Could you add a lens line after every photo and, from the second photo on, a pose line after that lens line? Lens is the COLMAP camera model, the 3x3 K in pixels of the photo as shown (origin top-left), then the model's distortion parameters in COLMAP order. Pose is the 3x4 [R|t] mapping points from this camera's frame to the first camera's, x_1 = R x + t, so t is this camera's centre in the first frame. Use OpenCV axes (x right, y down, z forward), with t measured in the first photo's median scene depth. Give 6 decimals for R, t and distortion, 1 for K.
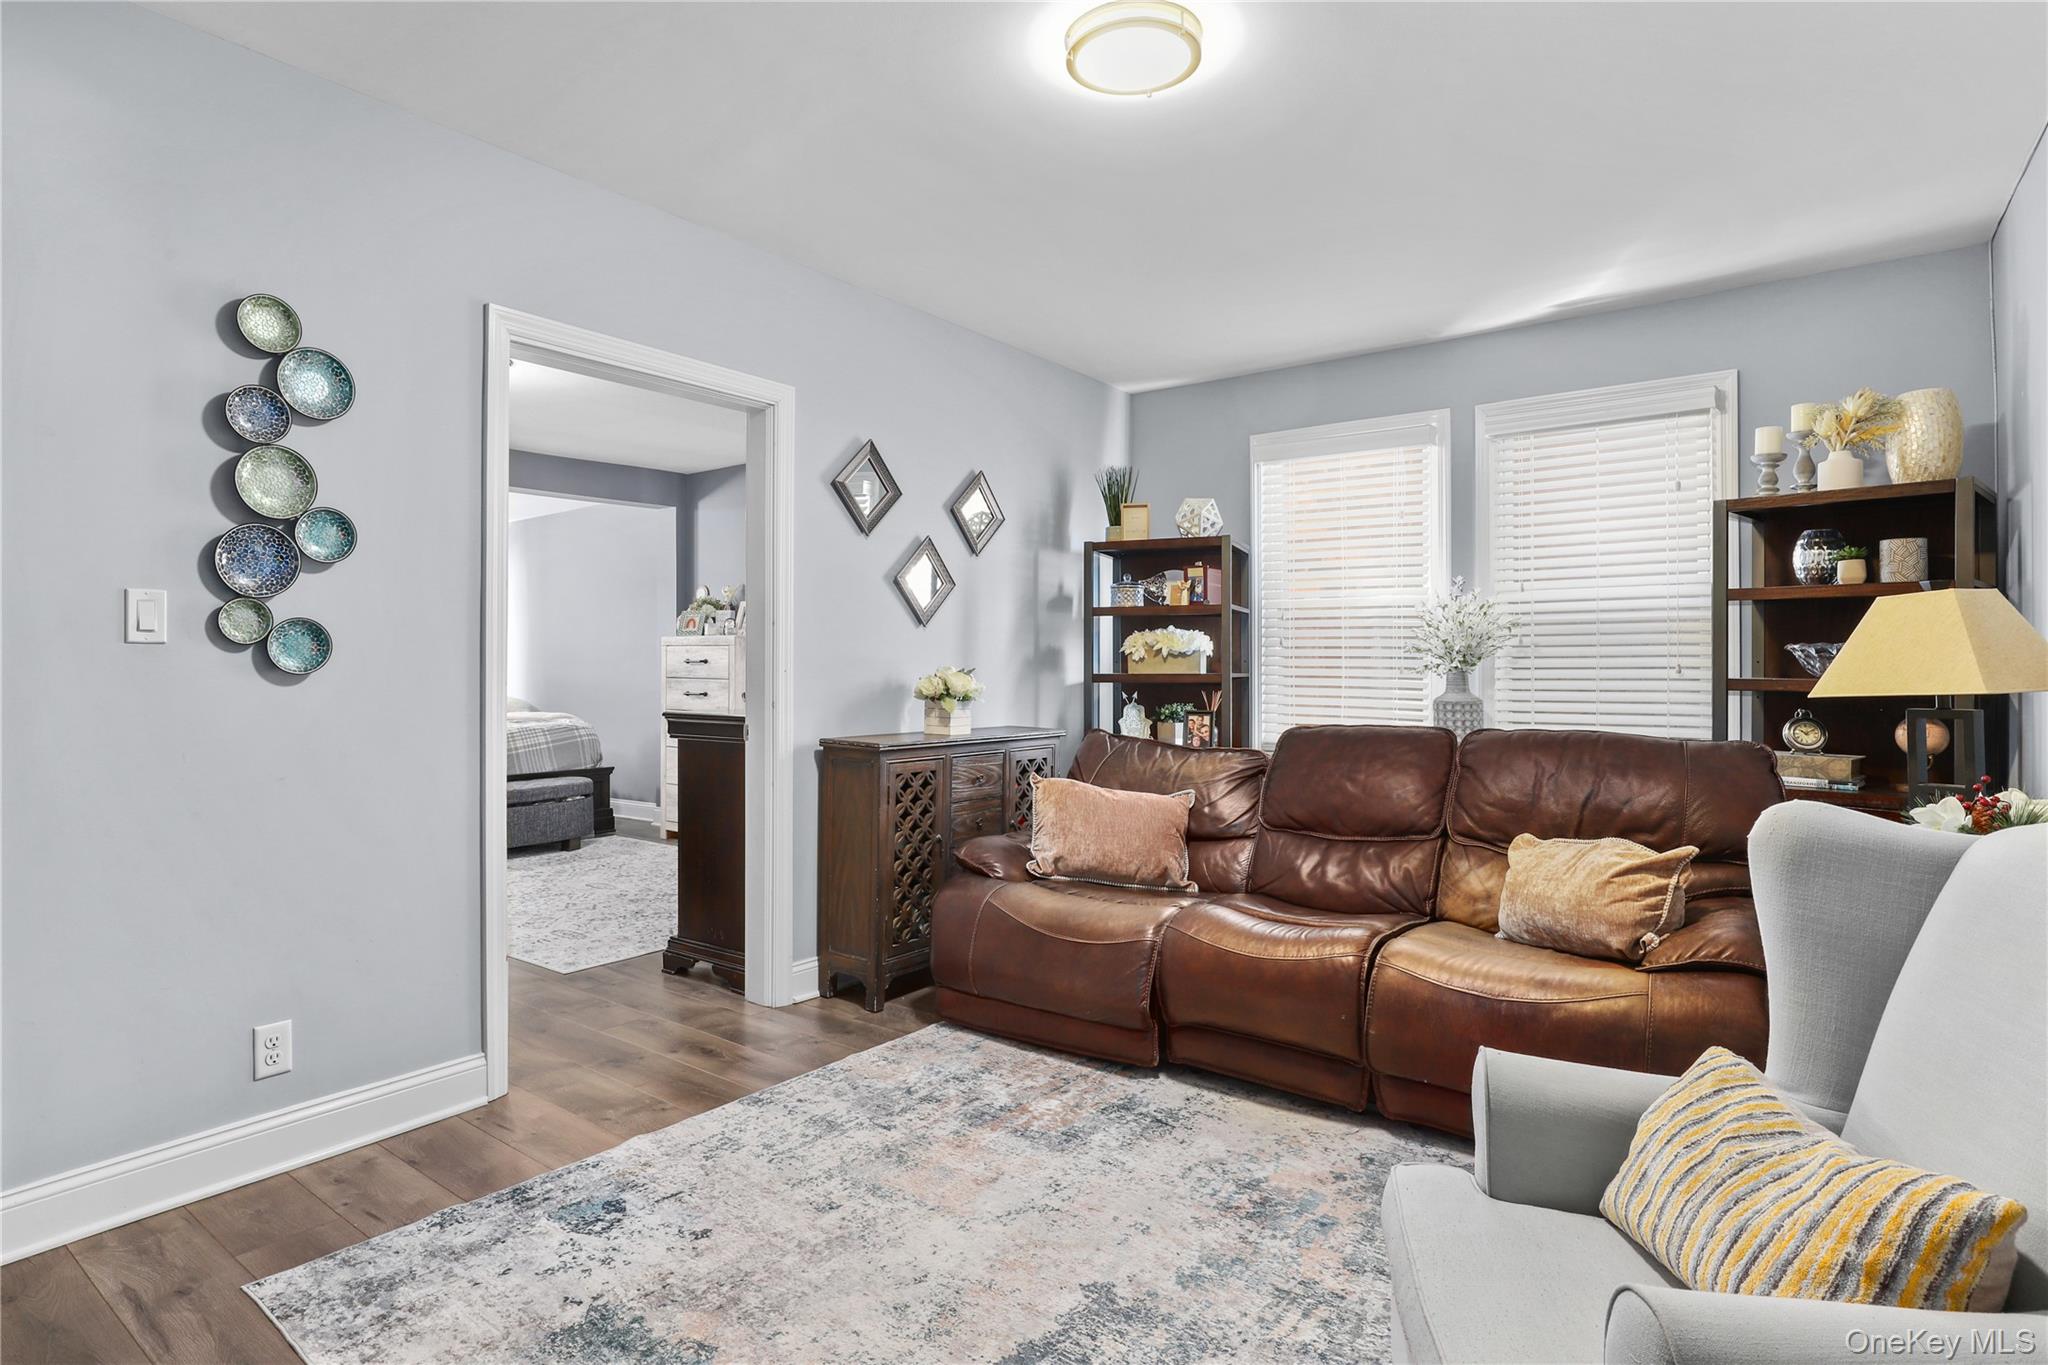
lens RADIAL K [[1077.5, 0, 1029.0], [0, 1077.5, 660.4], [0, 0, 1]] dist [-0.003856, 0.000021]
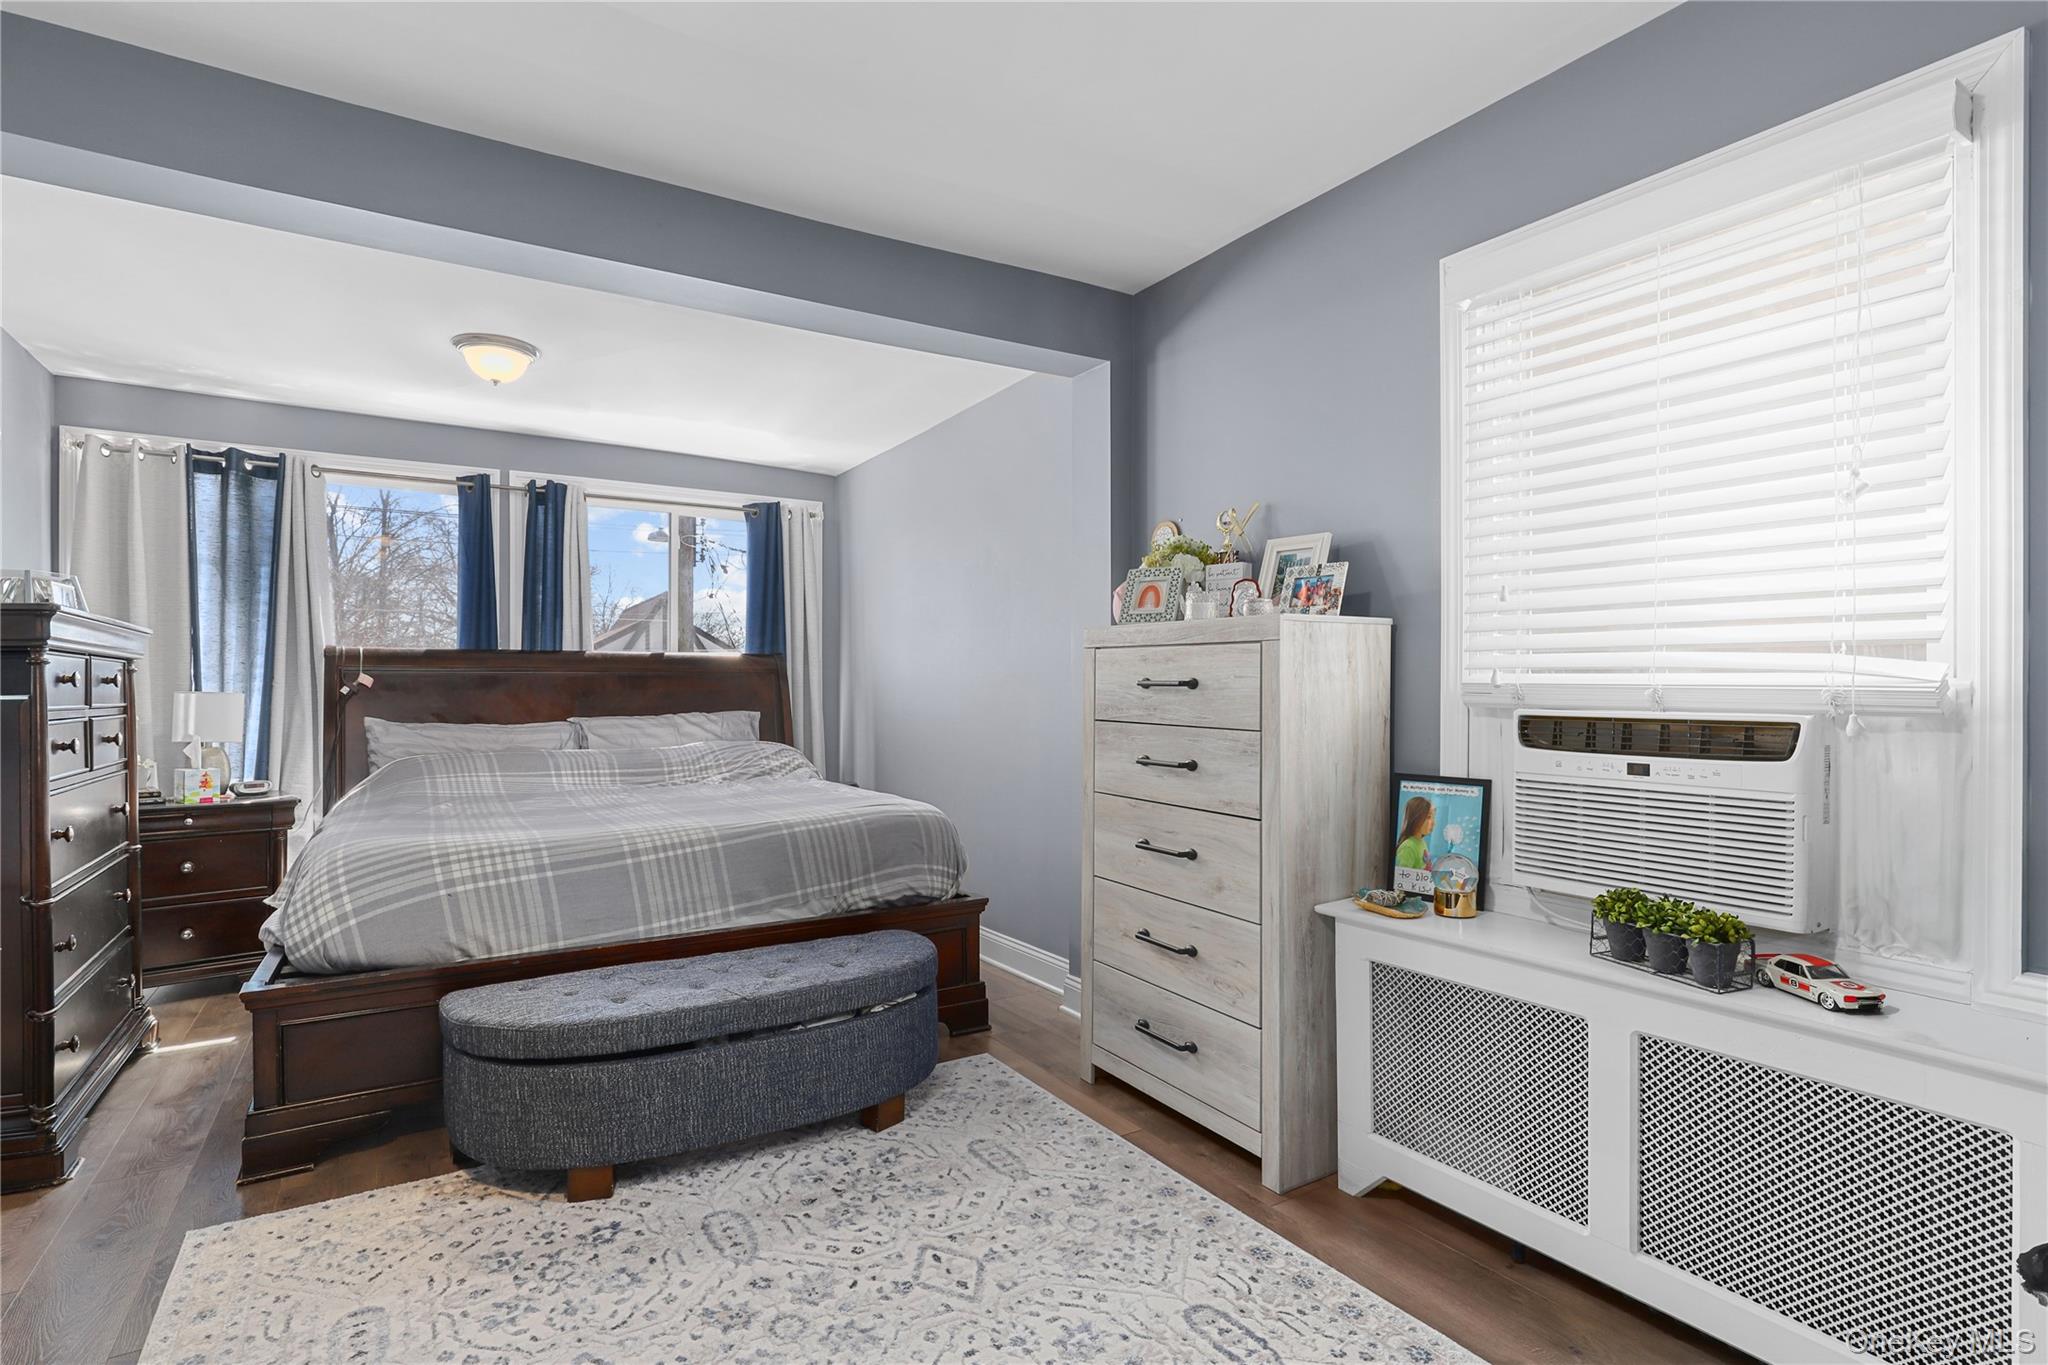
lens RADIAL K [[996.5, 0, 1023.4], [0, 996.5, 685.2], [0, 0, 1]] dist [-0.000027, 0.000000]
pose [[0.937348, 0.005729, -0.348347, -0.201447], [-0.003414, 0.999968, 0.007261, -0.001055], [0.348377, -0.005617, 0.937338, 0.550786]]
